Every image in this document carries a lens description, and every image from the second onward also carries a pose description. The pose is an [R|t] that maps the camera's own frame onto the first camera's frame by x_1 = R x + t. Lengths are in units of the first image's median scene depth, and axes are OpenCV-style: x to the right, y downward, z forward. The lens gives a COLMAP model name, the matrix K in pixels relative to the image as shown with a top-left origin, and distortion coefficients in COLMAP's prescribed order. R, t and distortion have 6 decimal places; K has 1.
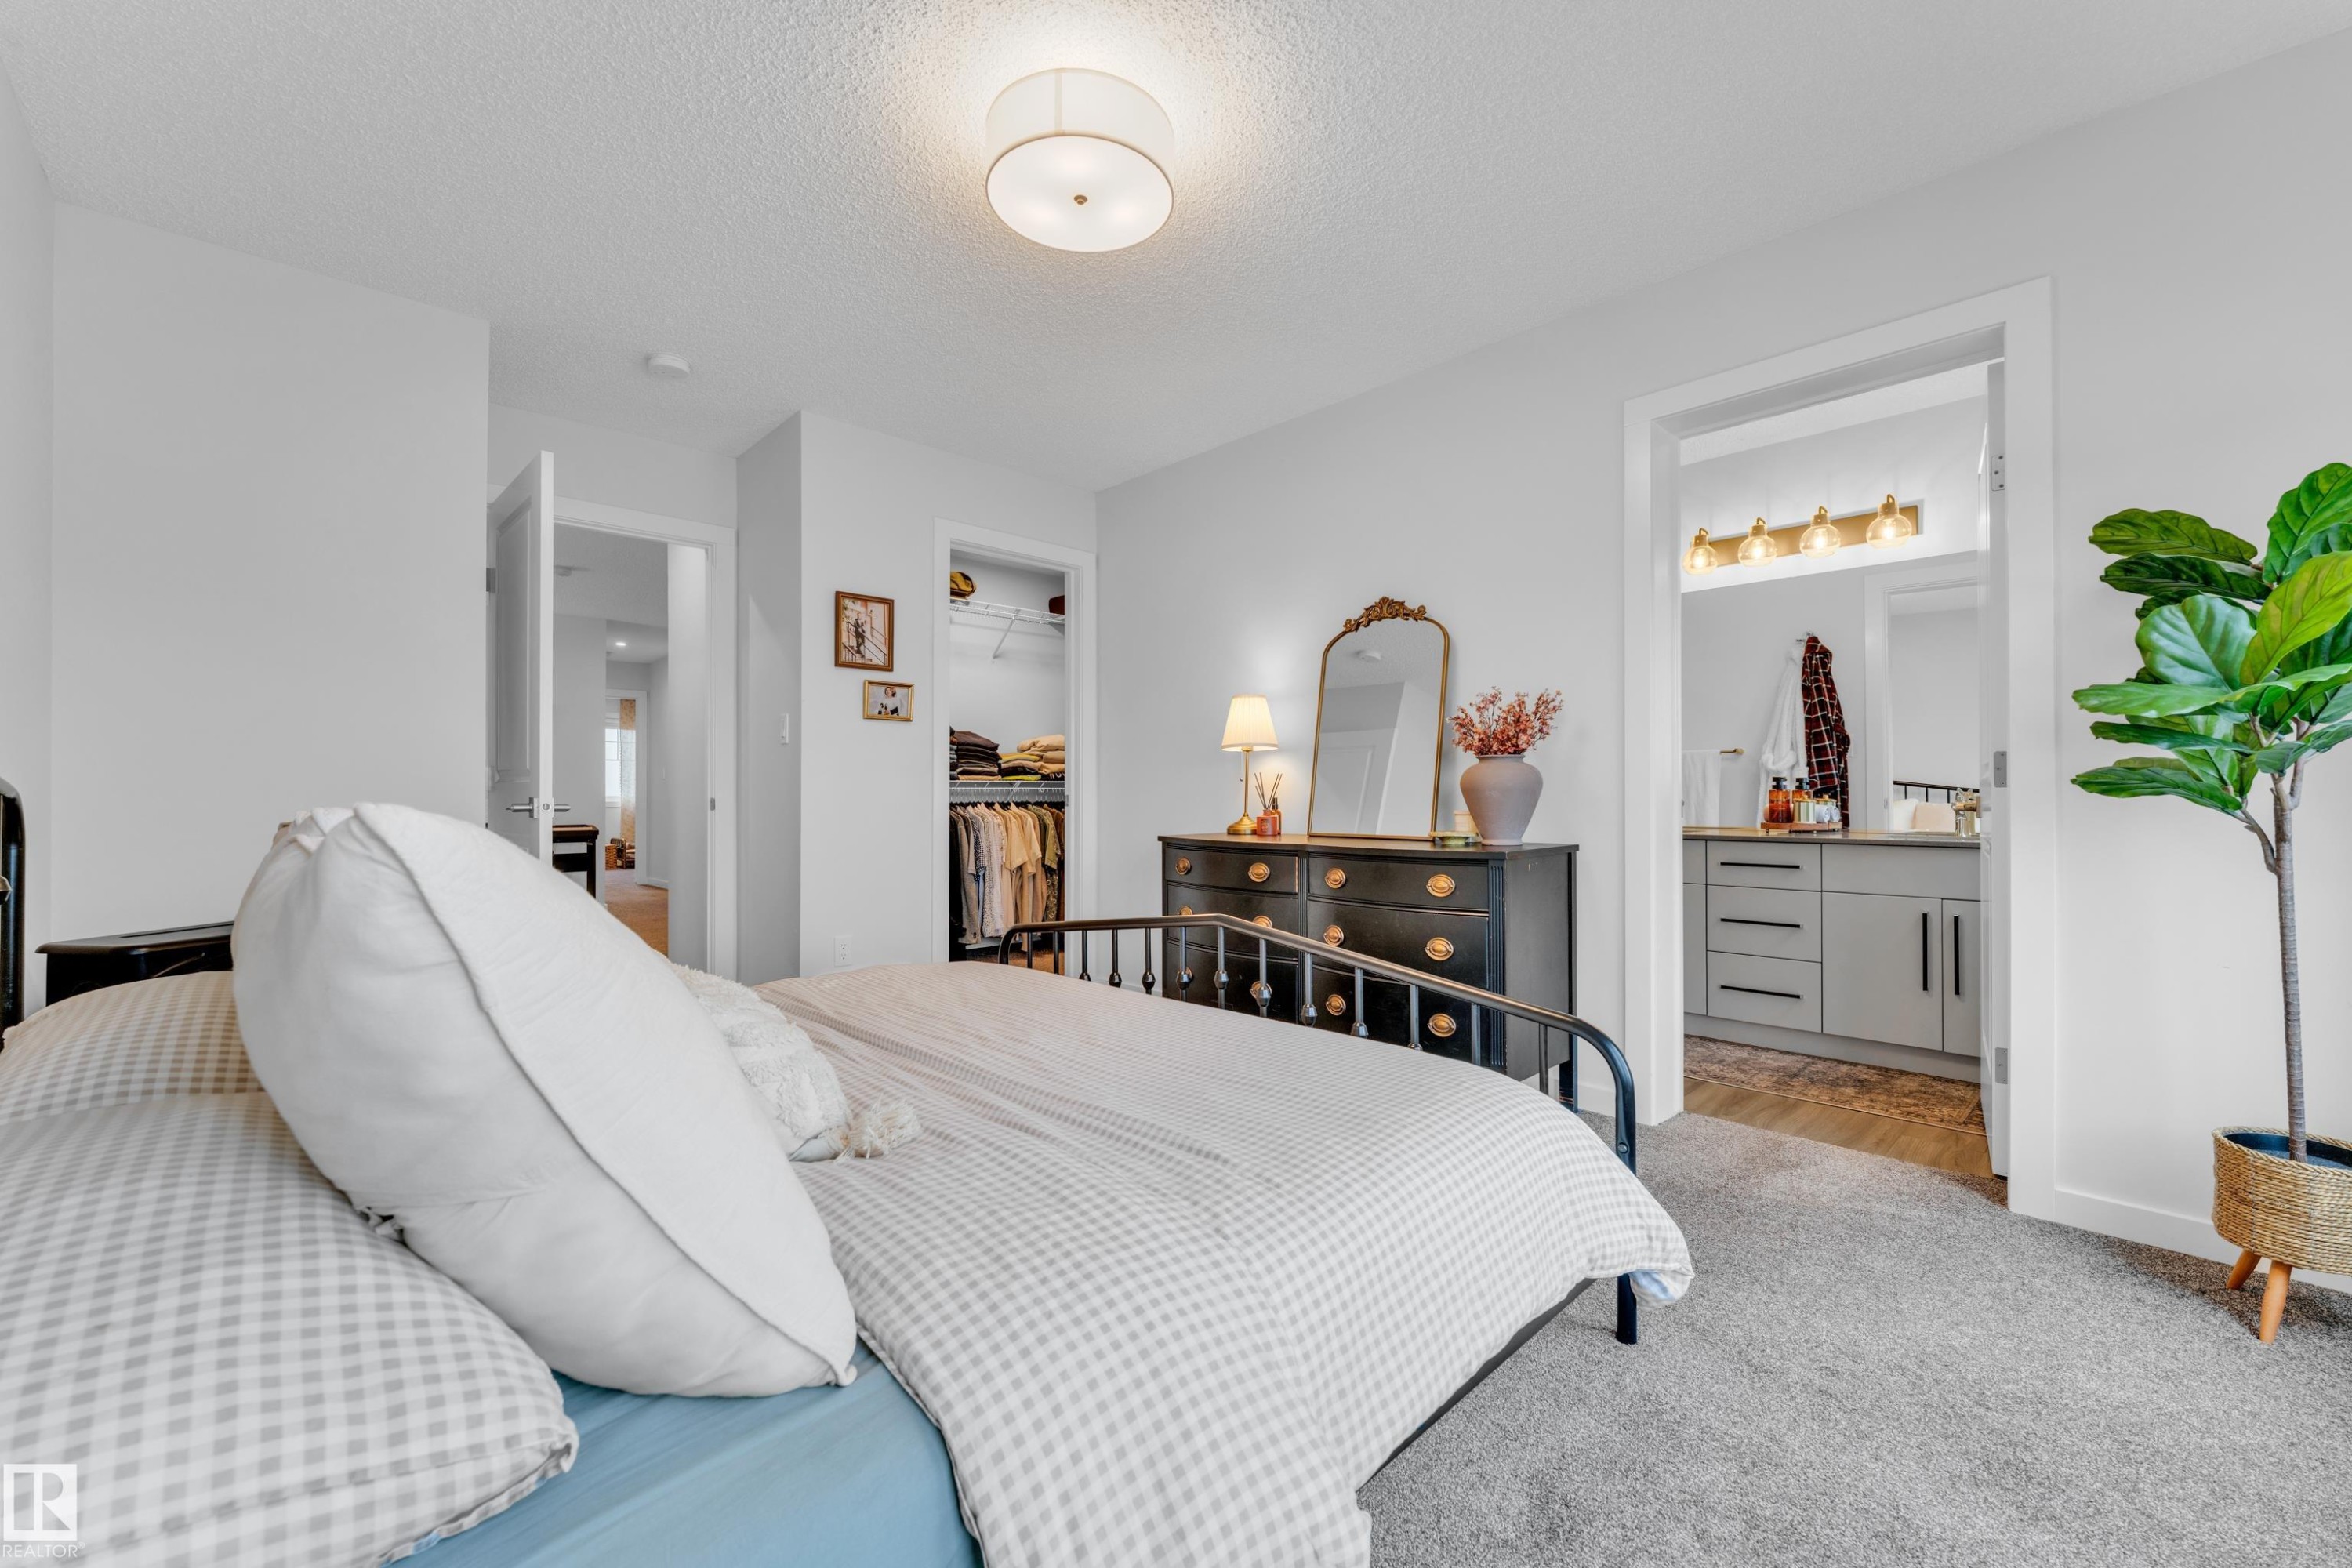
lens RADIAL K [[956.8, 0, 1128.5], [0, 956.8, 782.7], [0, 0, 1]] dist [0.001335, 0.000002]
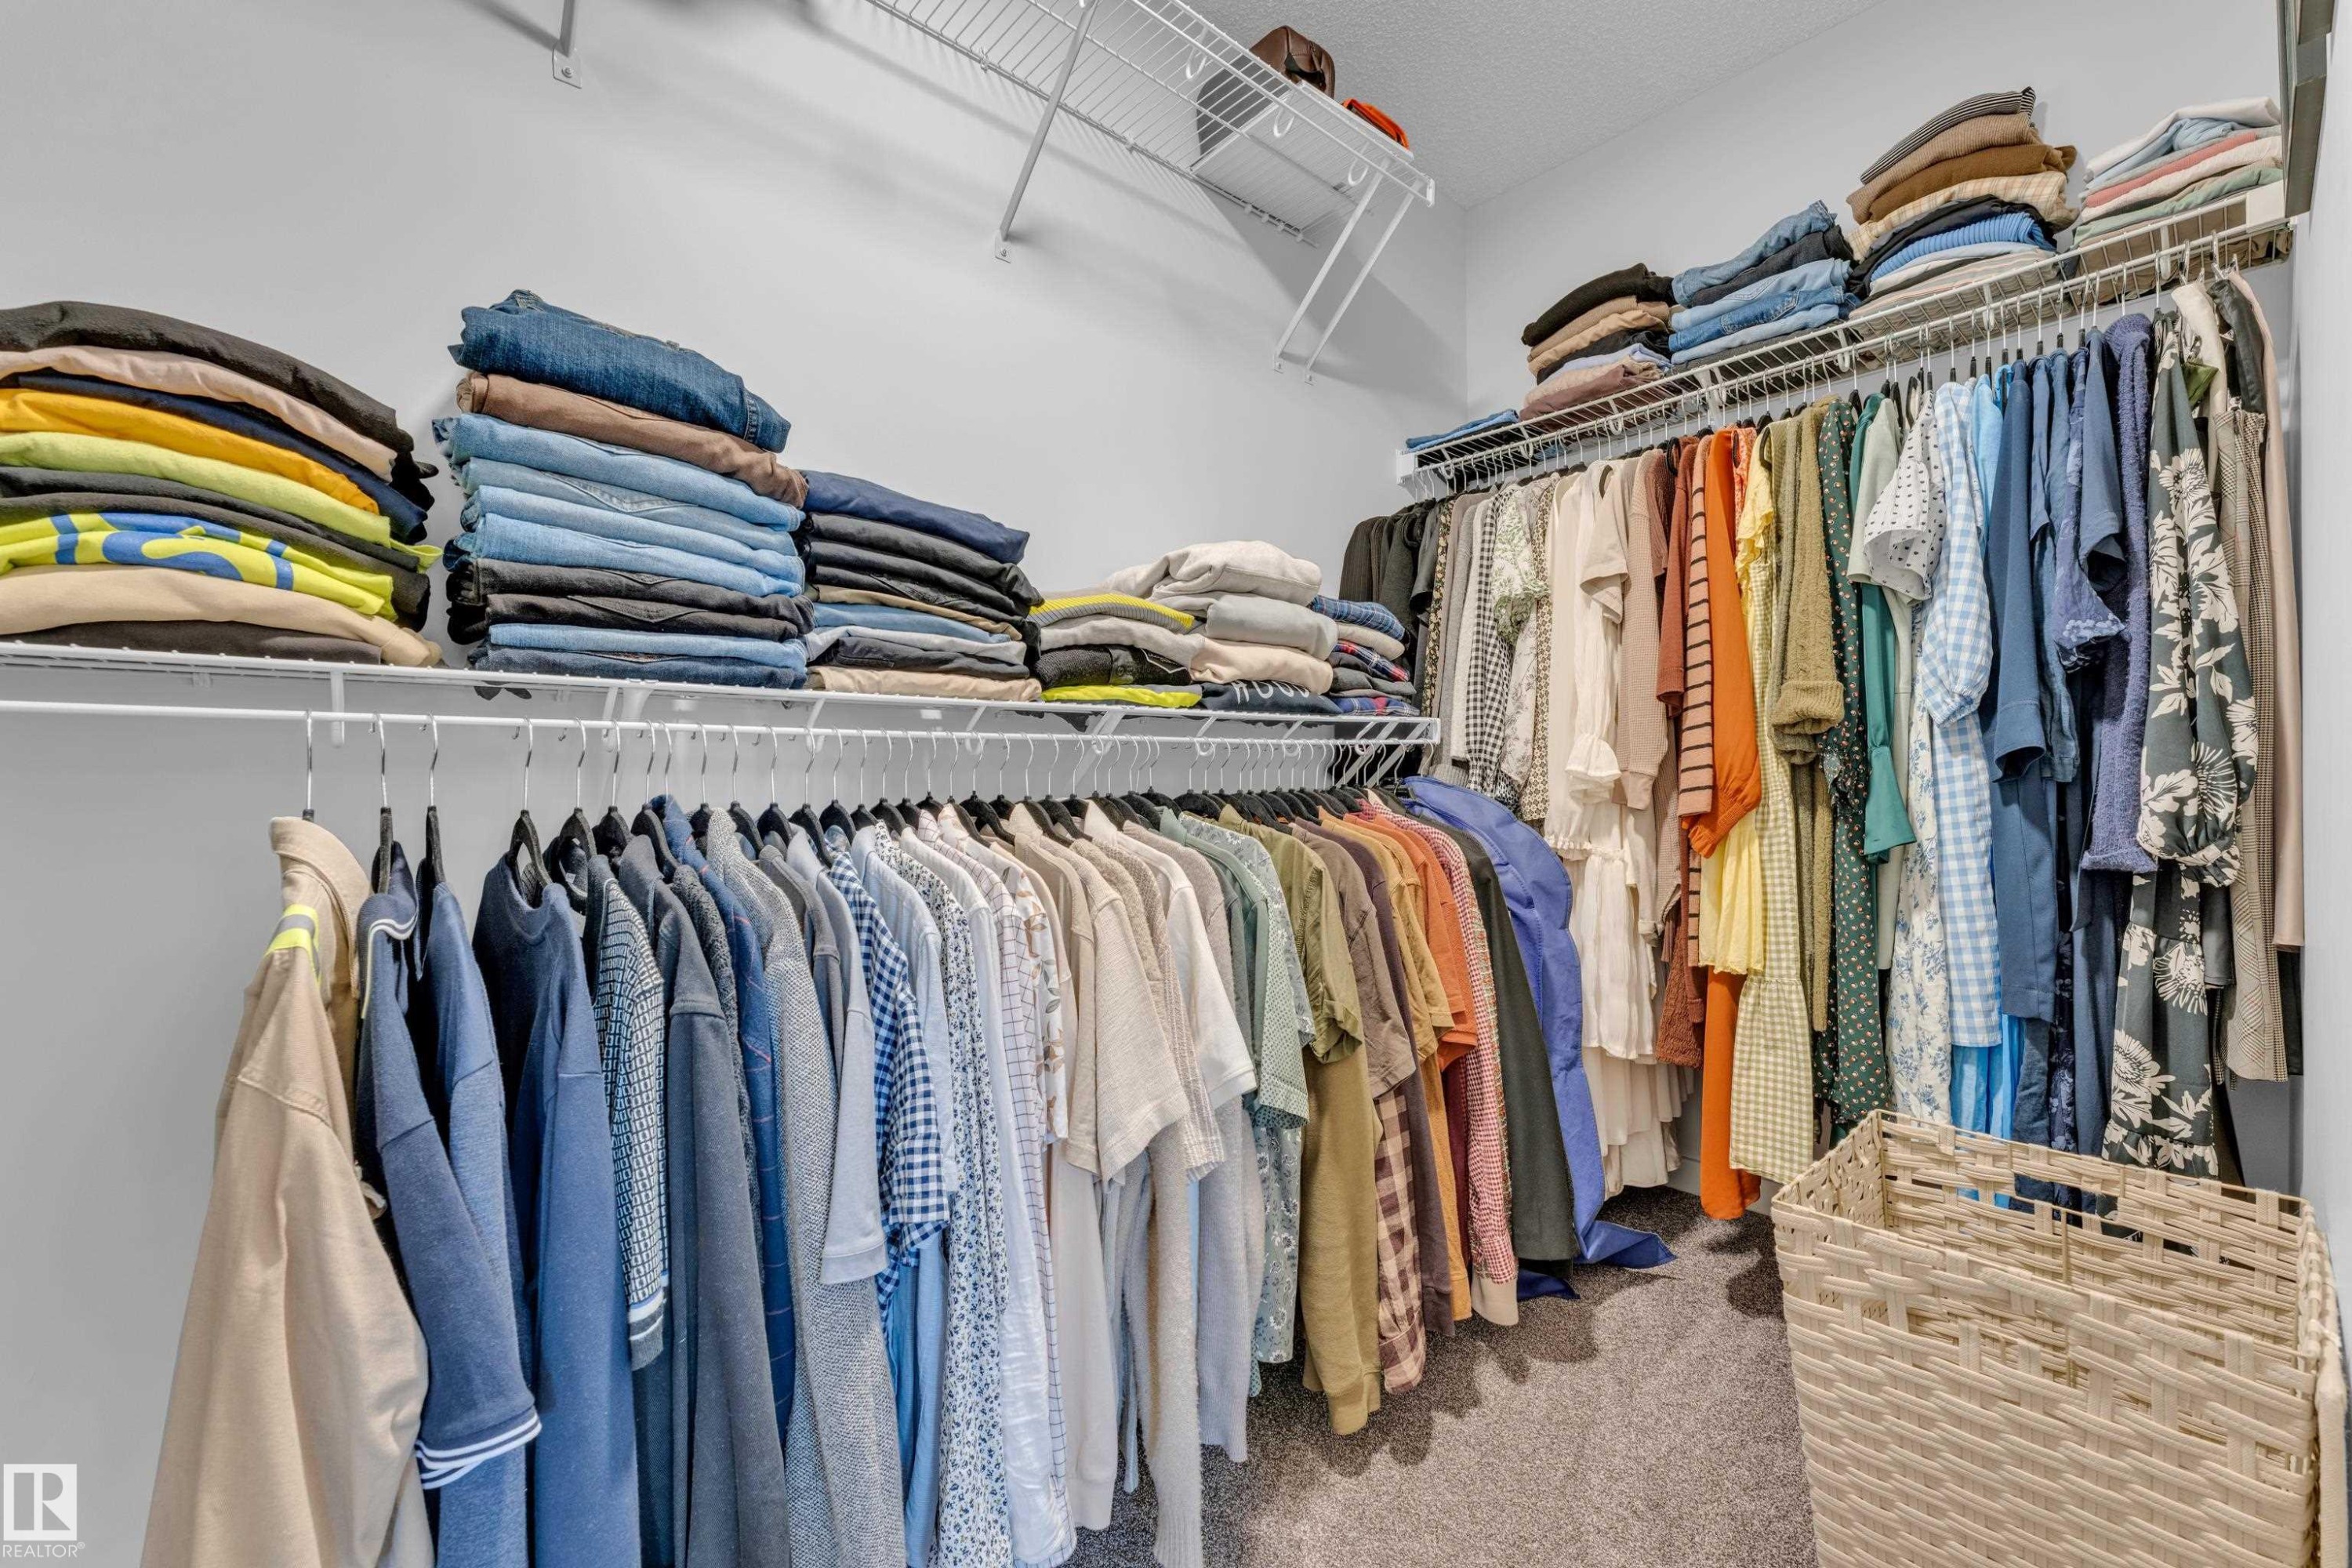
lens RADIAL K [[956.8, 0, 1178.9], [0, 956.8, 774.3], [0, 0, 1]] dist [0.001335, 0.000002]
pose [[0.999939, -0.009478, 0.005703, -0.103931], [0.009391, 0.999844, 0.014967, 0.011577], [-0.005844, -0.014913, 0.999872, 0.788574]]
